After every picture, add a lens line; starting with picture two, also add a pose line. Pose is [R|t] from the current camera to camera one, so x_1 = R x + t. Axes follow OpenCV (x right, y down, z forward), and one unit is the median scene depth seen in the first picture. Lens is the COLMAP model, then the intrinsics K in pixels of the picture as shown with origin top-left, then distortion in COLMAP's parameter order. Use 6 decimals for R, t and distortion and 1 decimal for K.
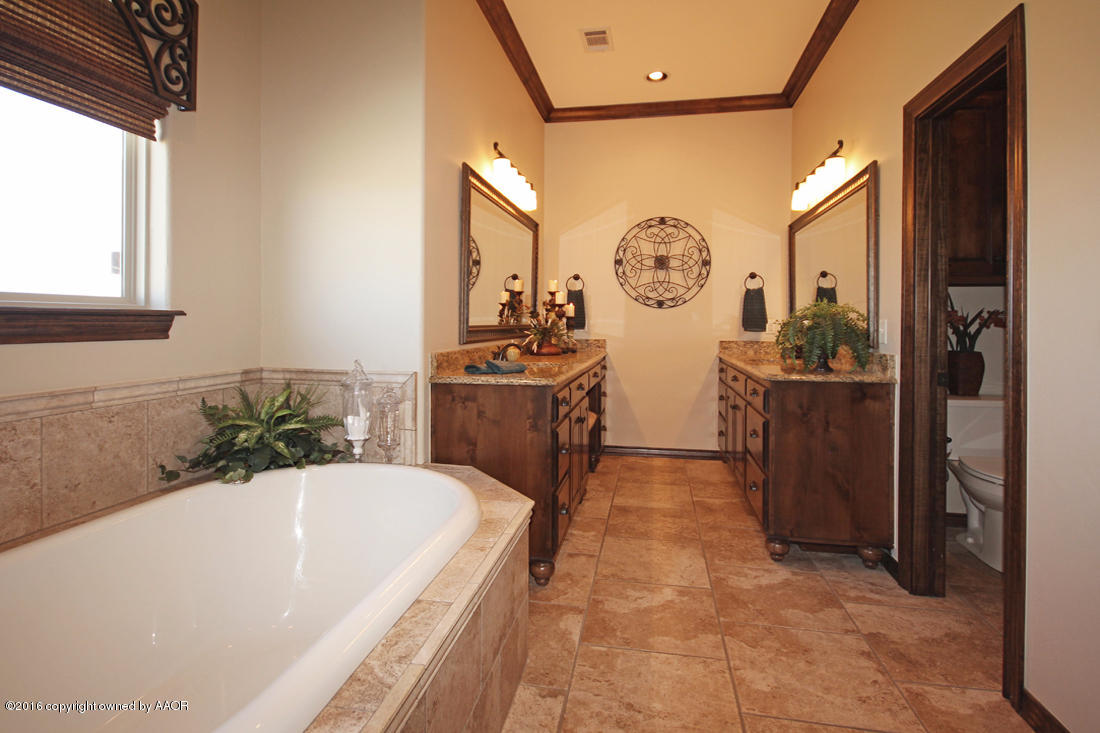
lens RADIAL K [[566.7, 0, 548.9], [0, 566.7, 336.8], [0, 0, 1]] dist [-0.048512, 0.000791]
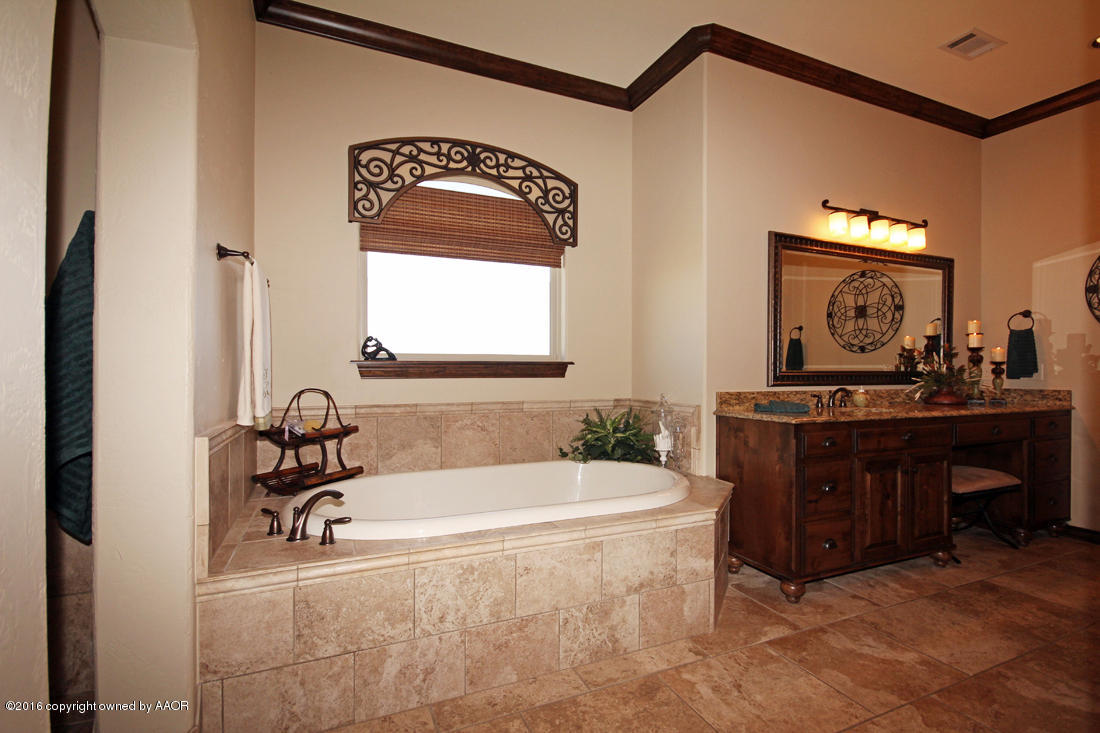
lens RADIAL K [[511.9, 0, 533.5], [0, 511.9, 368.3], [0, 0, 1]] dist [-0.041310, -0.000042]
pose [[0.555521, 0.001181, -0.831502, 0.615440], [-0.021809, 0.999676, -0.013151, -0.001635], [0.831216, 0.025440, 0.555367, 0.003698]]
